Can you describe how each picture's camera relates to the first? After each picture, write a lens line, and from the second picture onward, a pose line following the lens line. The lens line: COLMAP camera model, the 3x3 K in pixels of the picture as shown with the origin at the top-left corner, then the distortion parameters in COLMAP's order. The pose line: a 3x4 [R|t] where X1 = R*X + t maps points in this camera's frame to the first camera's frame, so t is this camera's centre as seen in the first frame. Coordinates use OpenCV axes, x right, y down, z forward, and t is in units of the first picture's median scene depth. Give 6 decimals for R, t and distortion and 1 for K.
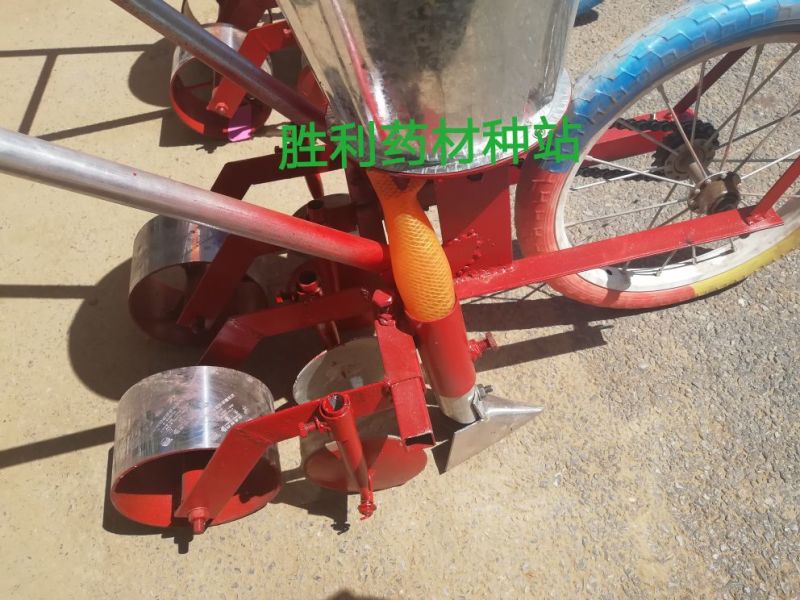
lens RADIAL K [[680.7, 0, 399.9], [0, 680.7, 302.1], [0, 0, 1]] dist [0.002393, 0.003974]
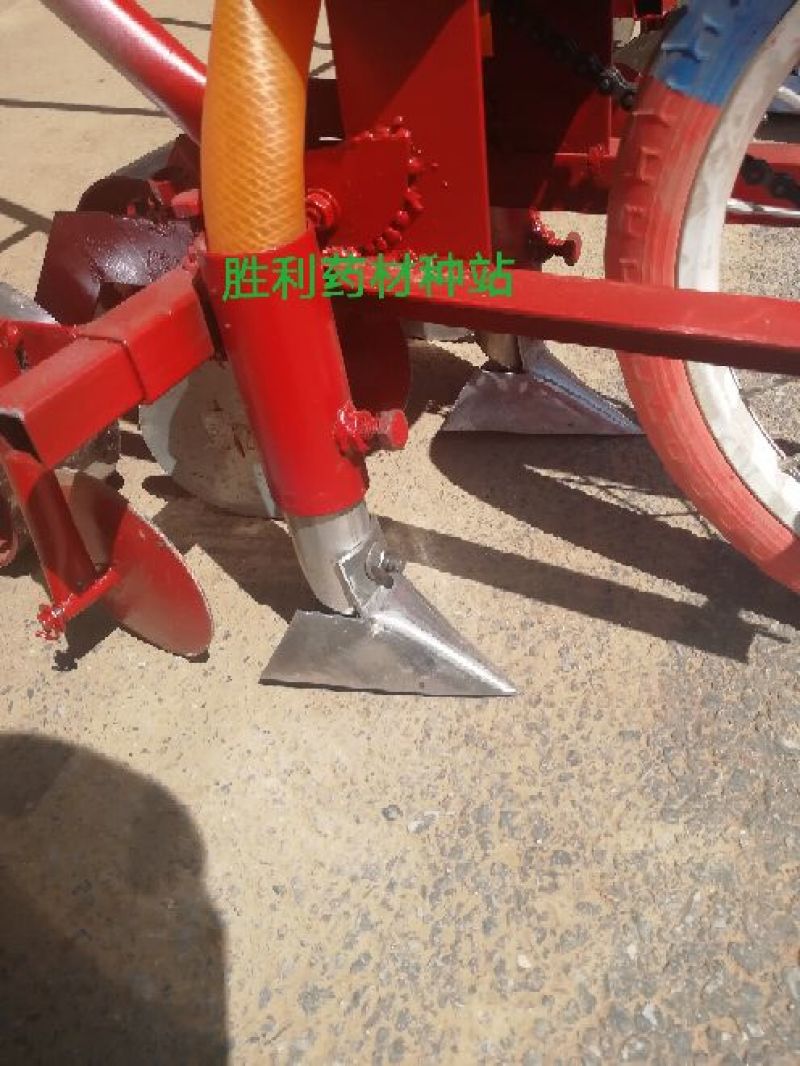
lens RADIAL K [[907.1, 0, 402.1], [0, 907.1, 530.3], [0, 0, 1]] dist [0.002393, 0.003974]
pose [[0.776615, 0.443788, -0.447125, 0.369613], [-0.487060, 0.873125, 0.020629, 0.085770], [0.399551, 0.201756, 0.894233, 0.406117]]
